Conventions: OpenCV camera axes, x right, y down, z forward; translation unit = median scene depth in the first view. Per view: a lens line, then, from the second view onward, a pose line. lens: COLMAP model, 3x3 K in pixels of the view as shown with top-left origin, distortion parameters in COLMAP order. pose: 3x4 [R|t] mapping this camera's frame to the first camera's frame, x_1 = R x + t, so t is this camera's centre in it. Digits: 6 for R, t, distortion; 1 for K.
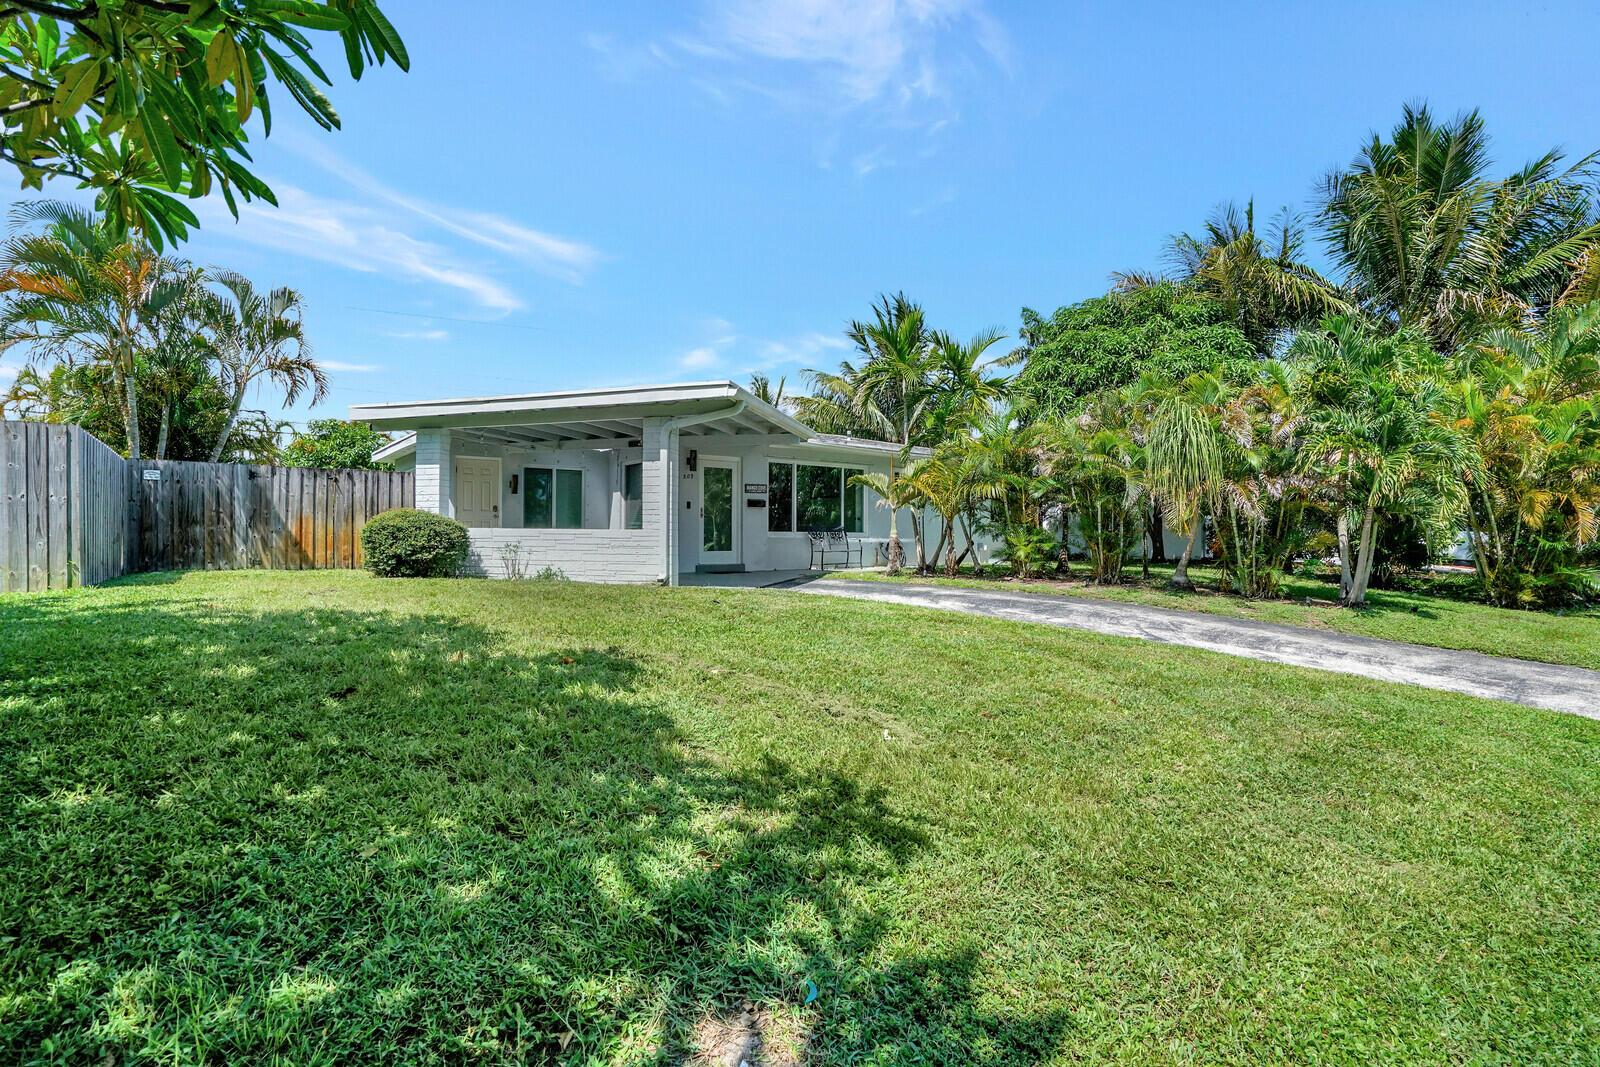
lens RADIAL K [[755.5, 0, 778.0], [0, 755.5, 568.3], [0, 0, 1]] dist [-0.028979, 0.001144]
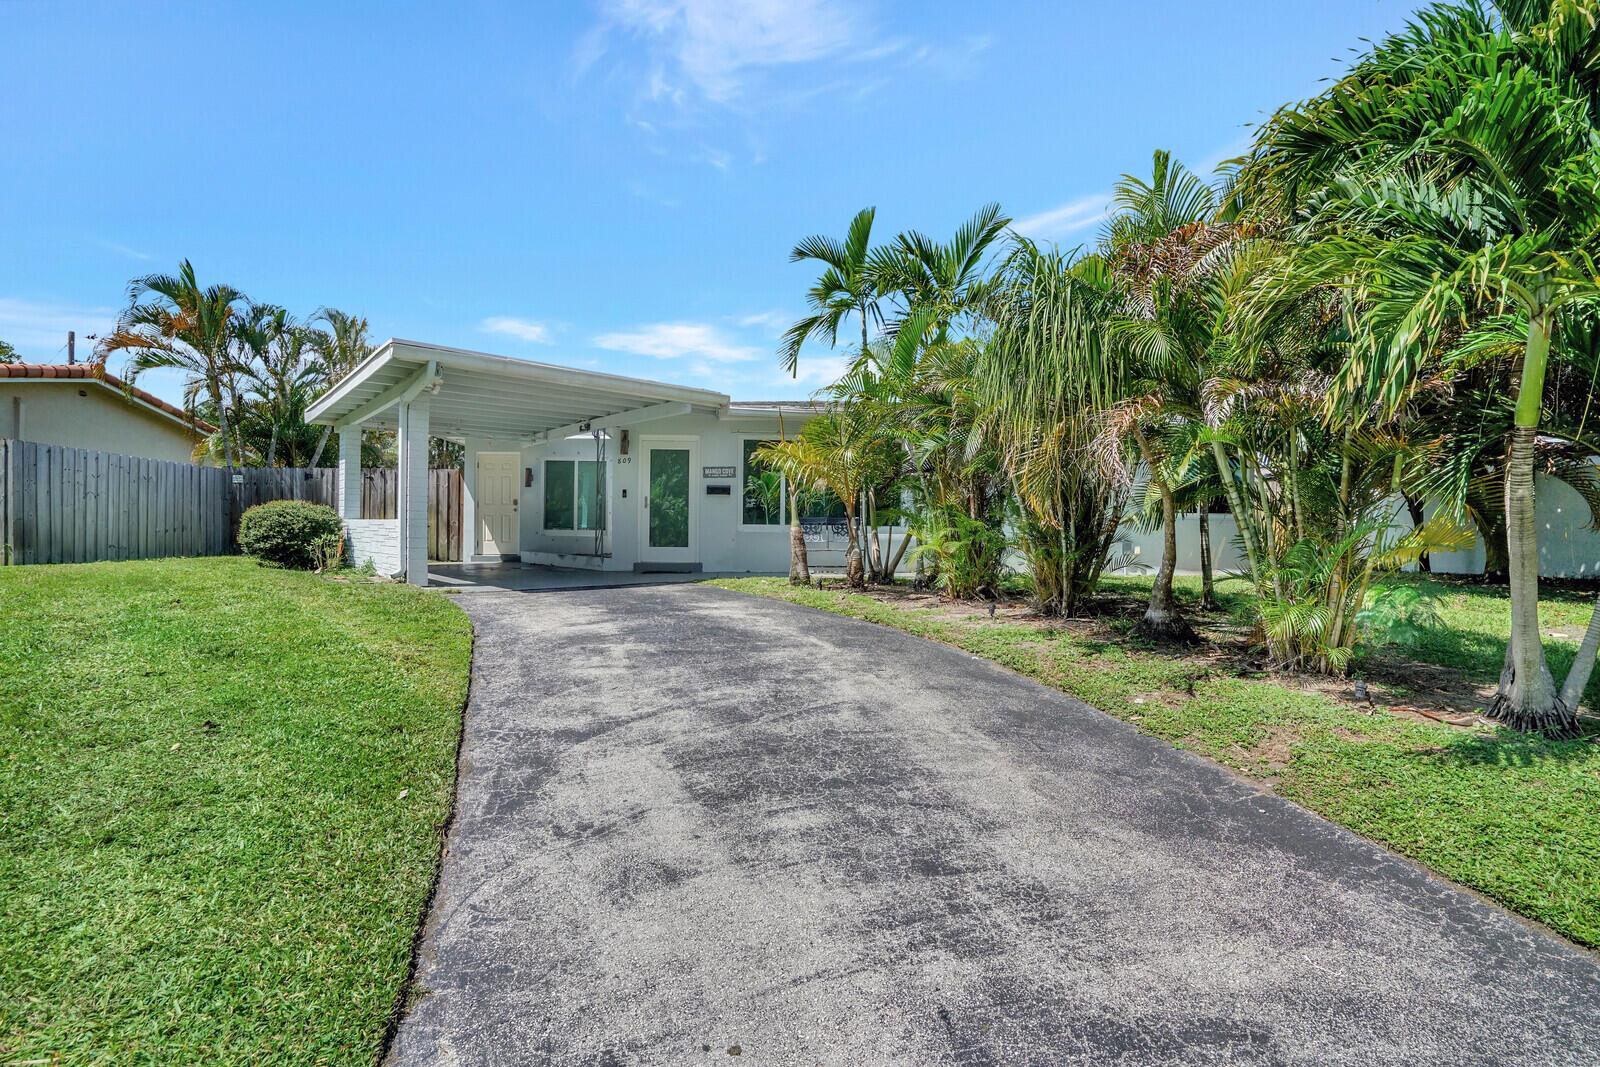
lens RADIAL K [[751.5, 0, 788.4], [0, 751.5, 537.9], [0, 0, 1]] dist [-0.061276, 0.023896]
pose [[0.838609, 0.007644, -0.544680, 0.489490], [-0.030309, 0.999007, -0.032645, -0.009453], [0.543890, 0.043885, 0.838008, 0.359446]]
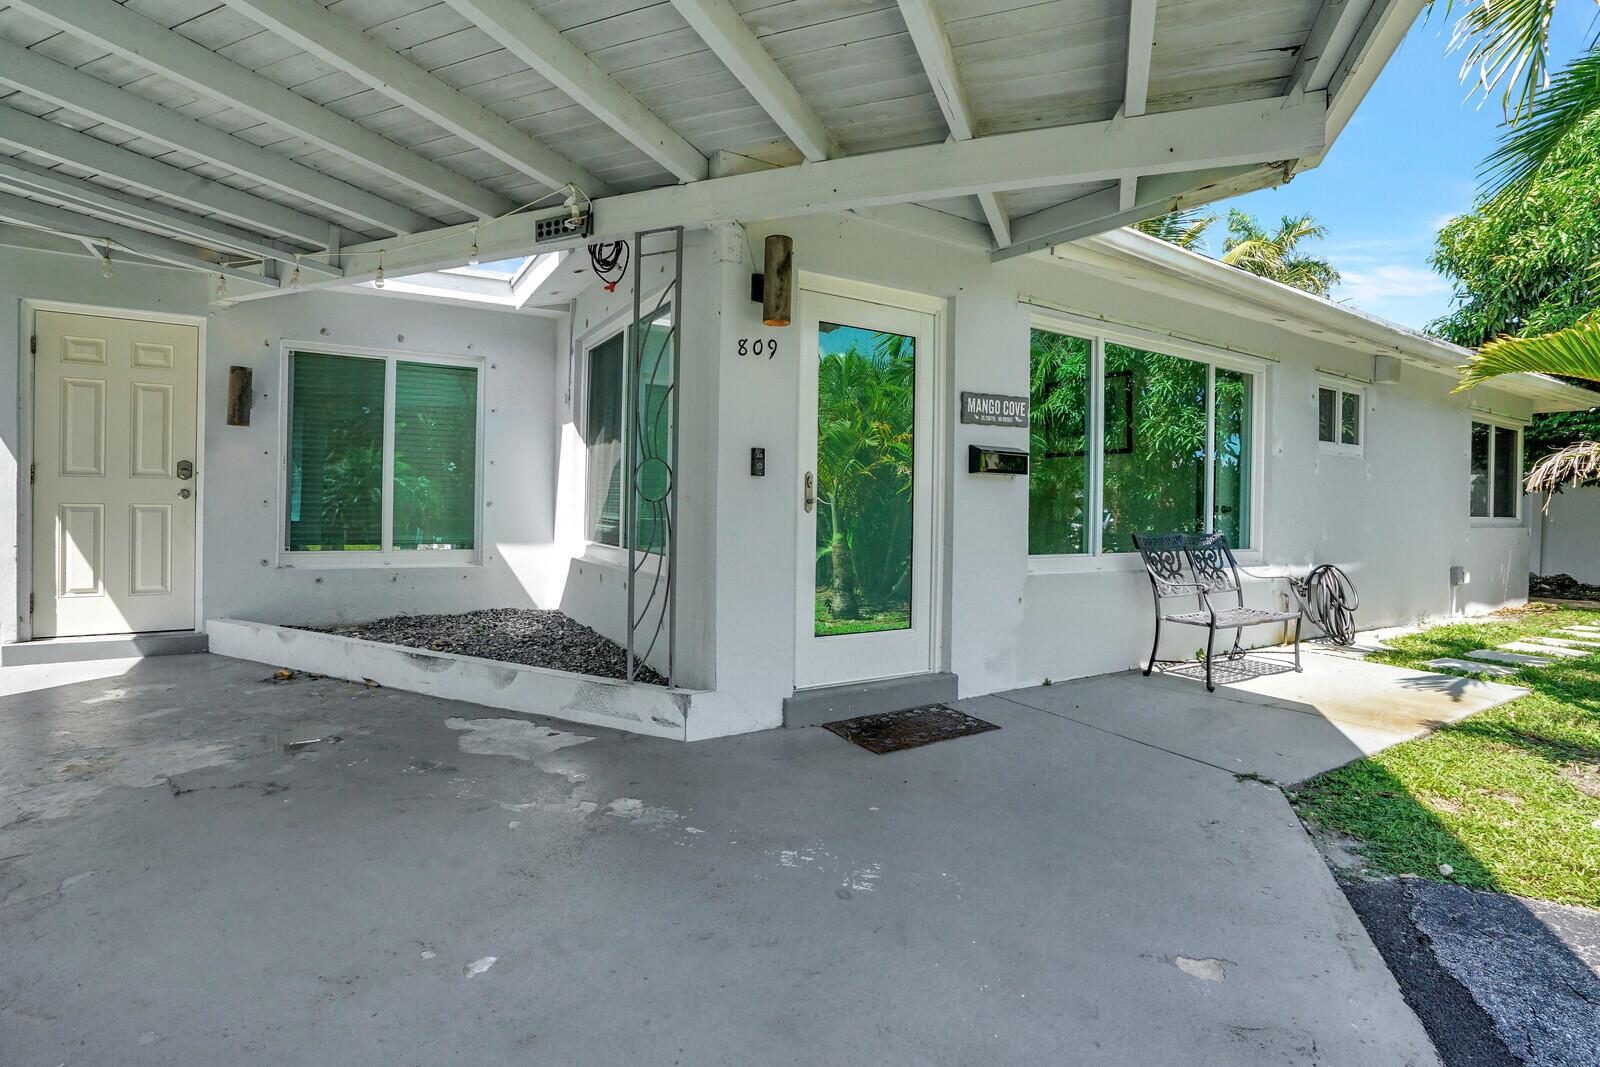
lens RADIAL K [[740.4, 0, 791.5], [0, 740.4, 508.7], [0, 0, 1]] dist [-0.037610, 0.000957]
pose [[0.993302, 0.017240, -0.114256, -0.074510], [-0.021123, 0.999237, -0.032862, -0.057719], [0.113602, 0.035055, 0.992908, 0.721430]]
